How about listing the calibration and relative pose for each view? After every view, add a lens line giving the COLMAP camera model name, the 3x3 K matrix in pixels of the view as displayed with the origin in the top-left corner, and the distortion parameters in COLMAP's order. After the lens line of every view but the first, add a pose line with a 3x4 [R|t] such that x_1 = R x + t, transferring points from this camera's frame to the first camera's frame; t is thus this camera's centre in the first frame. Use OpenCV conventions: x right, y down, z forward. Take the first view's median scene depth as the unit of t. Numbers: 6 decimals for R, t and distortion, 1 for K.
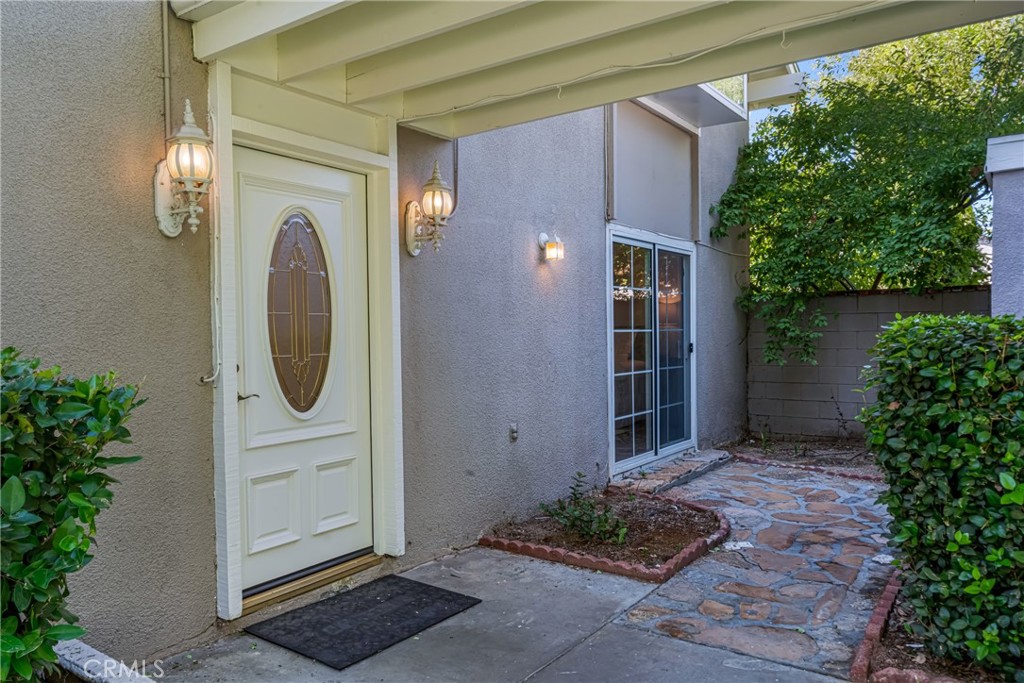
lens RADIAL K [[723.8, 0, 512.1], [0, 723.8, 340.8], [0, 0, 1]] dist [0.000726, 0.000059]
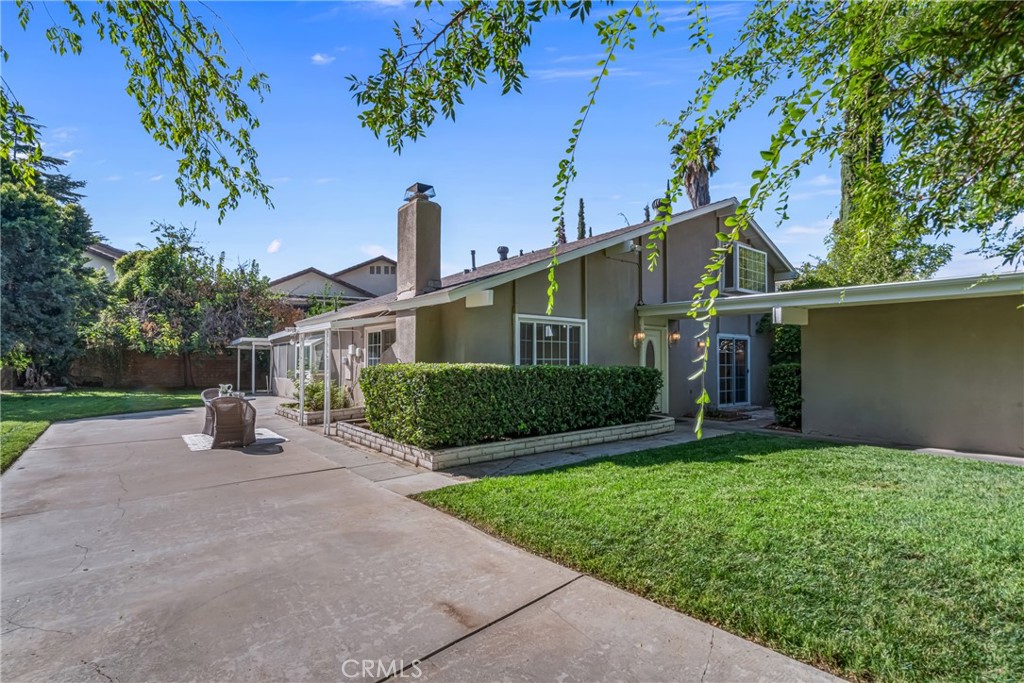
lens RADIAL K [[479.8, 0, 486.5], [0, 479.8, 351.6], [0, 0, 1]] dist [0.004643, 0.001009]
pose [[0.952978, 0.007899, -0.302937, -0.190139], [-0.016968, 0.999483, -0.027314, 0.003071], [0.302564, 0.031170, 0.952619, -1.288504]]
